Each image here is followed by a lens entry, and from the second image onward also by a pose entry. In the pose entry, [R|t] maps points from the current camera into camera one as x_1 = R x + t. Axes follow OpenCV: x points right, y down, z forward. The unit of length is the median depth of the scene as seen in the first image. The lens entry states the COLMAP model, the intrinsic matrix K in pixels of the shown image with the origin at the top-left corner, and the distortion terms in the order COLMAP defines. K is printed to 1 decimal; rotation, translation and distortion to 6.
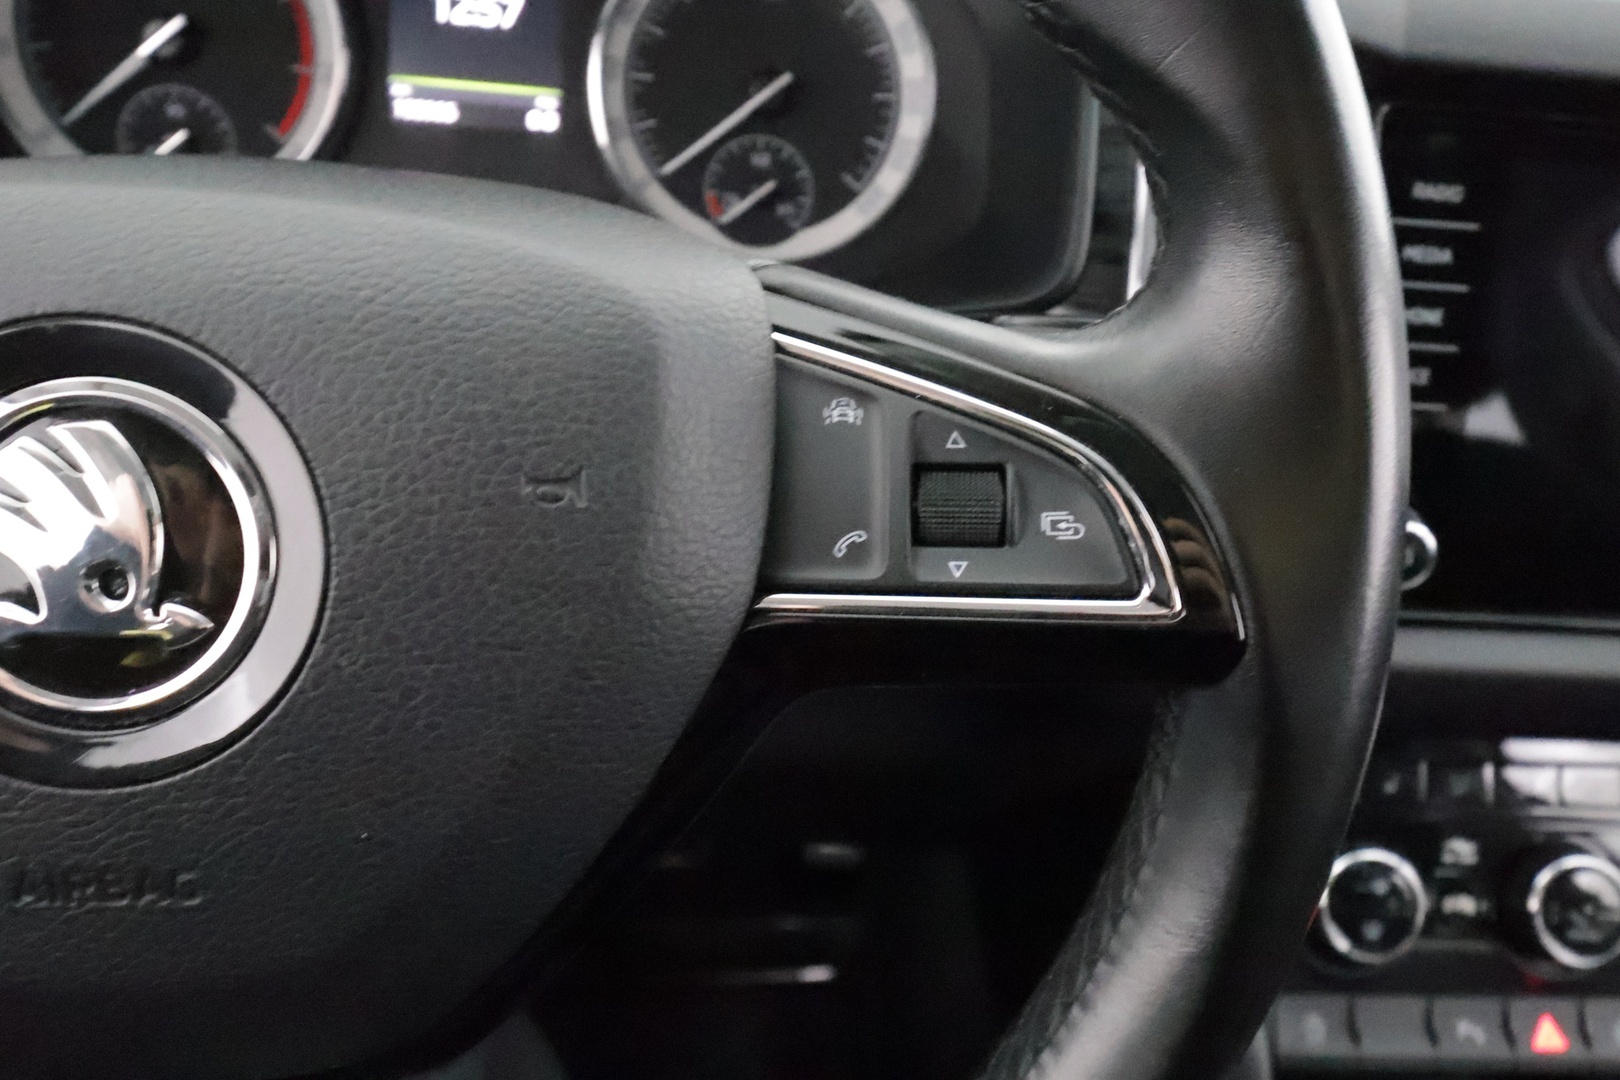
lens RADIAL K [[1281.8, 0, 829.0], [0, 1281.8, 533.7], [0, 0, 1]] dist [-0.005670, 0.003077]
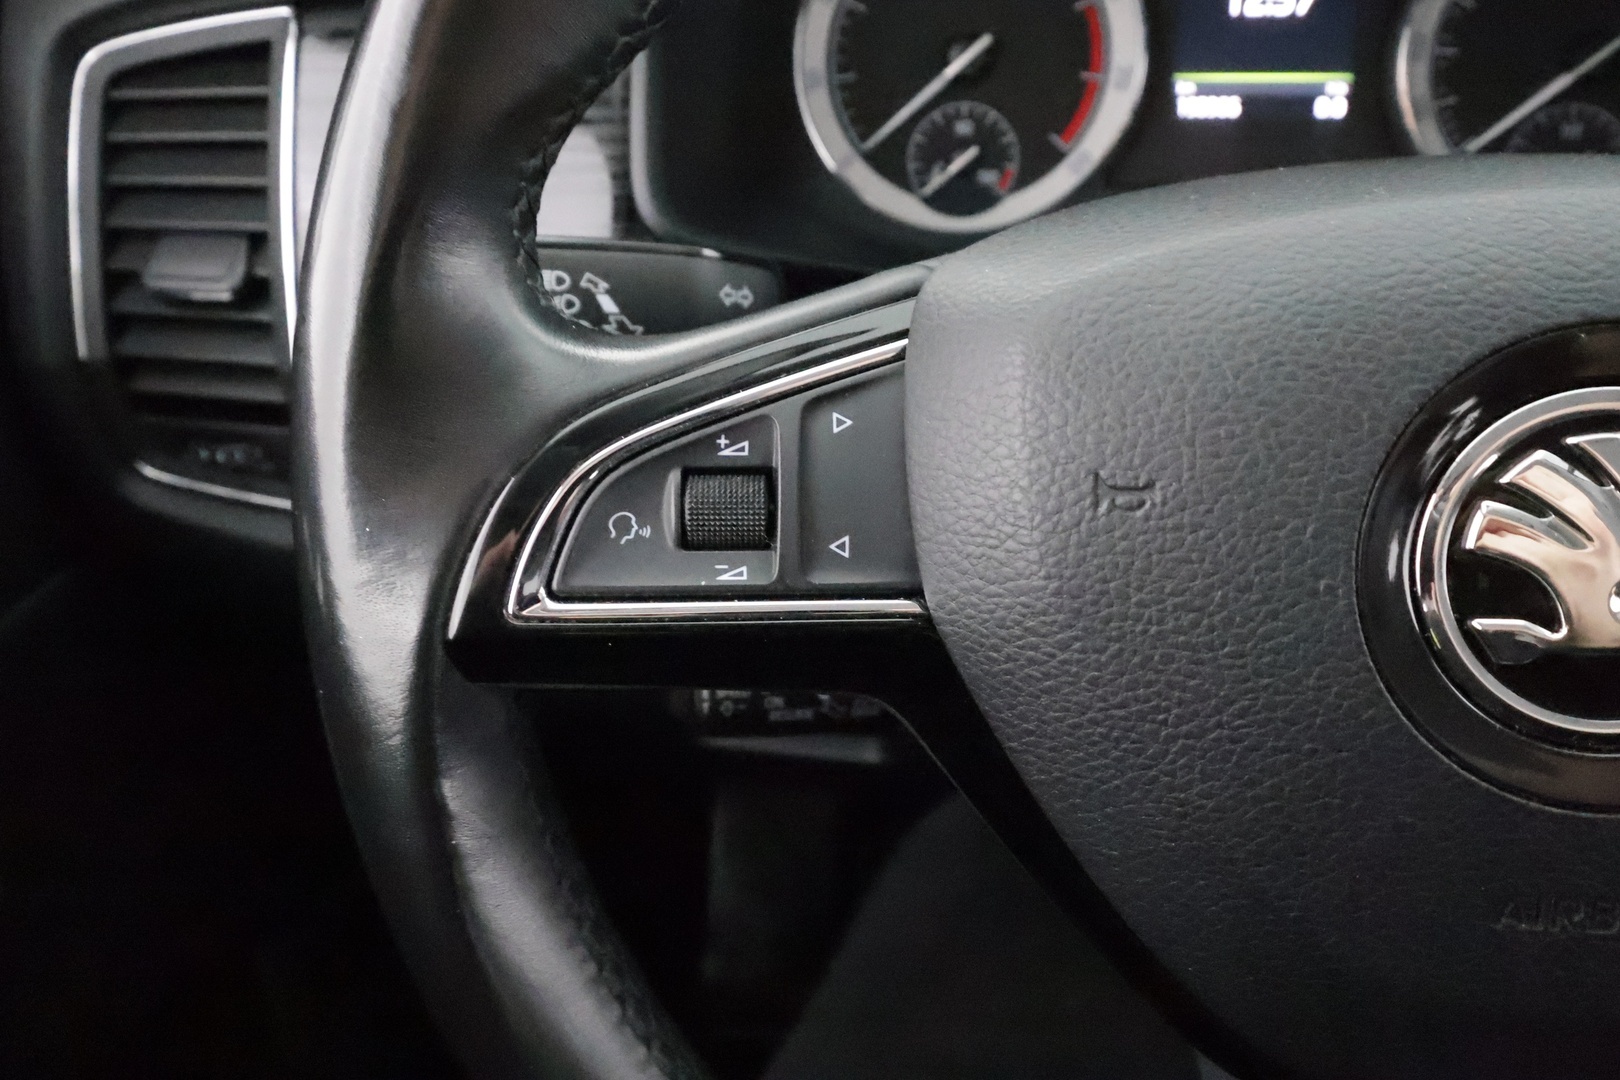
lens RADIAL K [[1281.8, 0, 810.6], [0, 1281.8, 527.6], [0, 0, 1]] dist [-0.005670, 0.003077]
pose [[0.970884, -0.009200, -0.239375, -0.390624], [0.009495, 0.999955, 0.000077, -0.009089], [0.239363, -0.002348, 0.970927, -0.034899]]
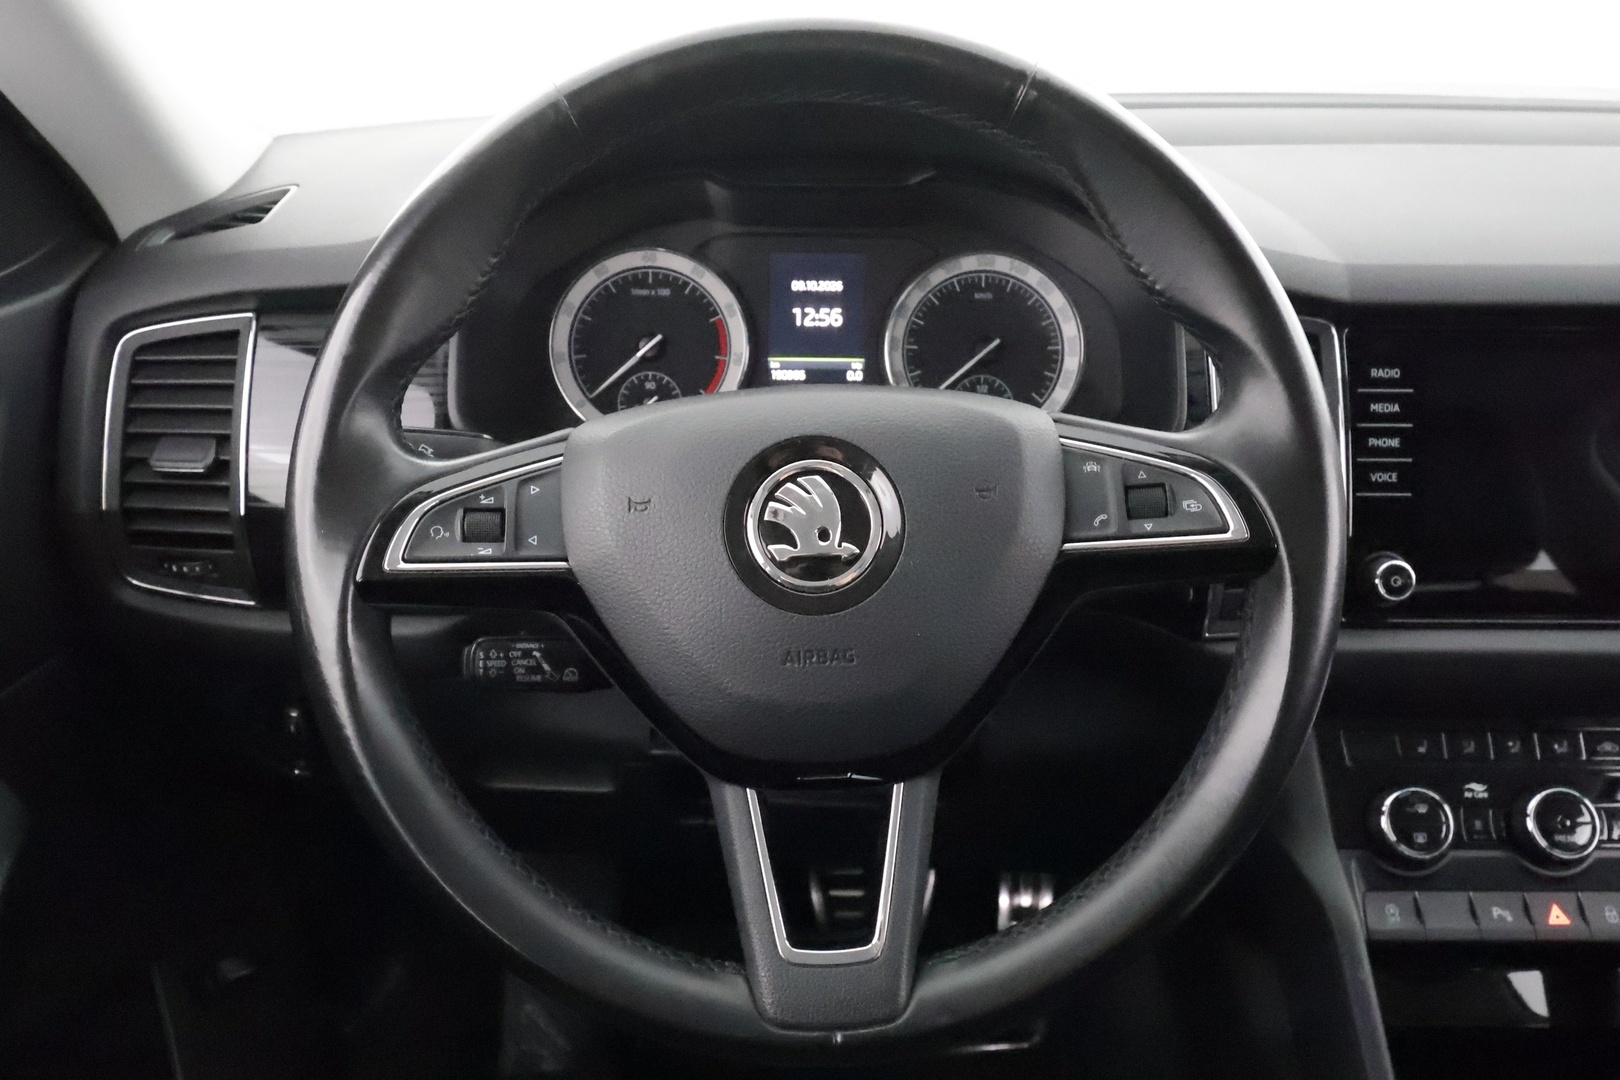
lens RADIAL K [[1238.0, 0, 814.9], [0, 1238.0, 535.6], [0, 0, 1]] dist [-0.008465, 0.003669]
pose [[0.994037, -0.063386, -0.088730, -0.148083], [0.044547, 0.978755, -0.200137, 0.226681], [0.099531, 0.194990, 0.975742, -0.610800]]
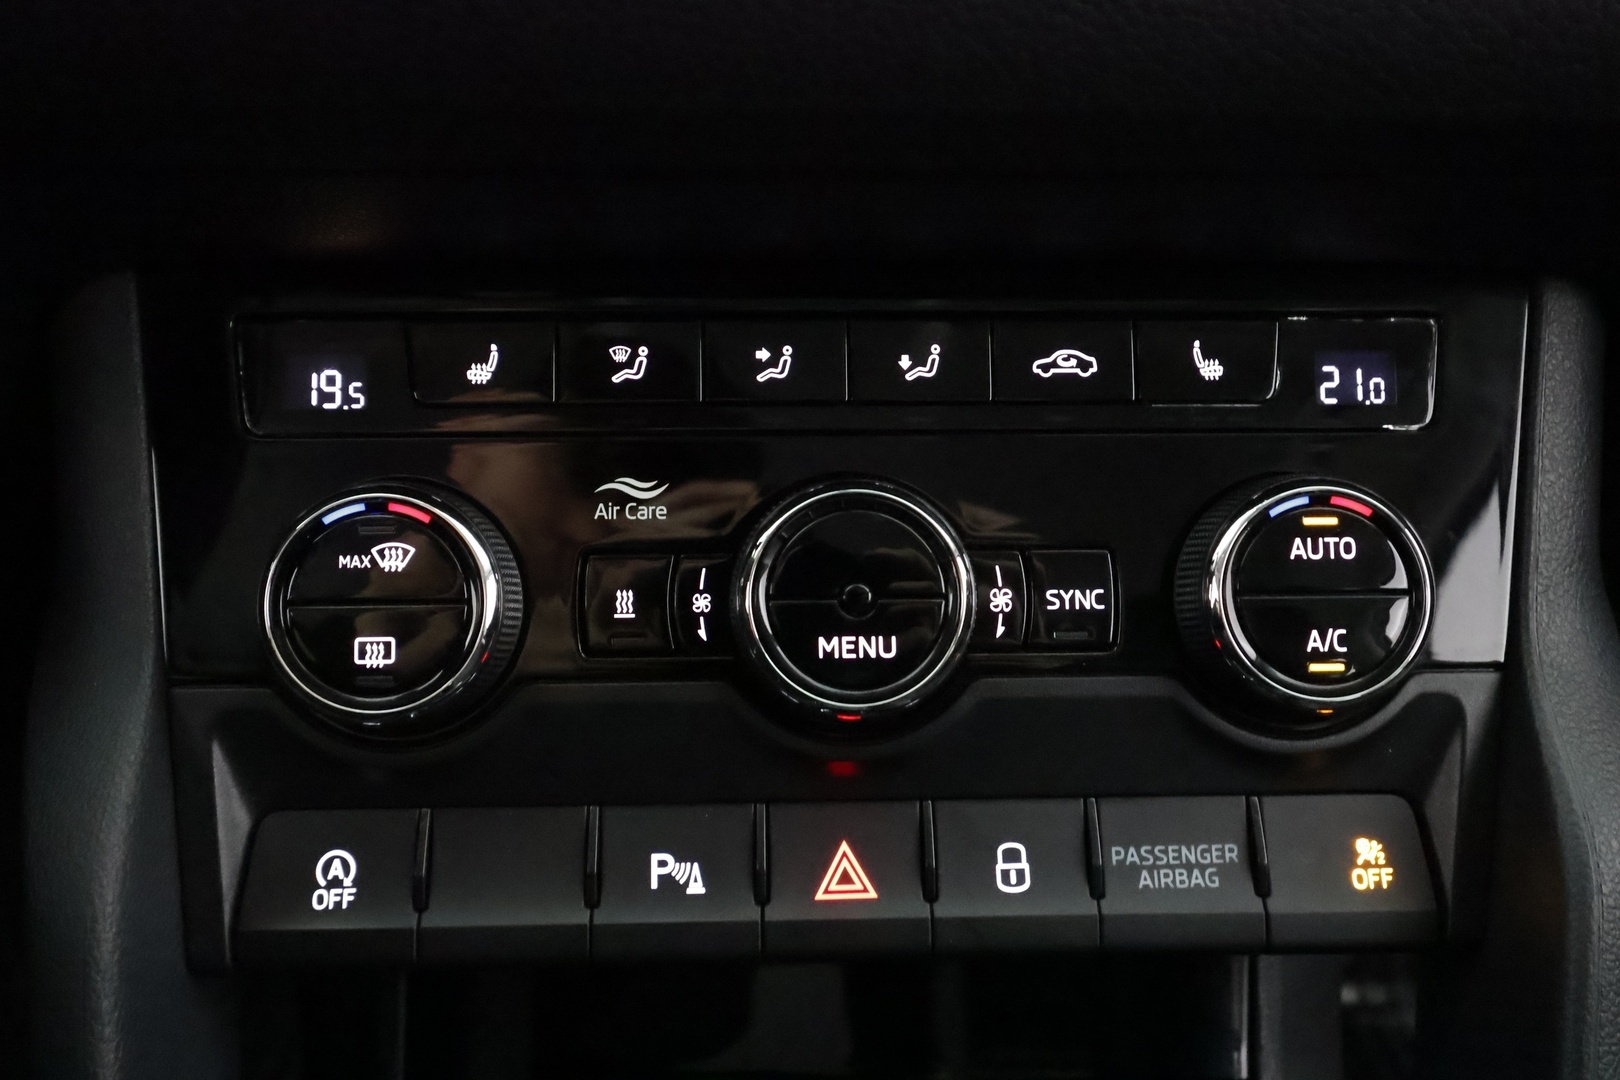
lens RADIAL K [[1281.8, 0, 812.9], [0, 1281.8, 547.7], [0, 0, 1]] dist [-0.005670, 0.003077]
pose [[0.996462, -0.055206, -0.063371, 0.636047], [0.055082, 0.998475, -0.003710, 0.292848], [0.063479, 0.000206, 0.997983, 0.563773]]
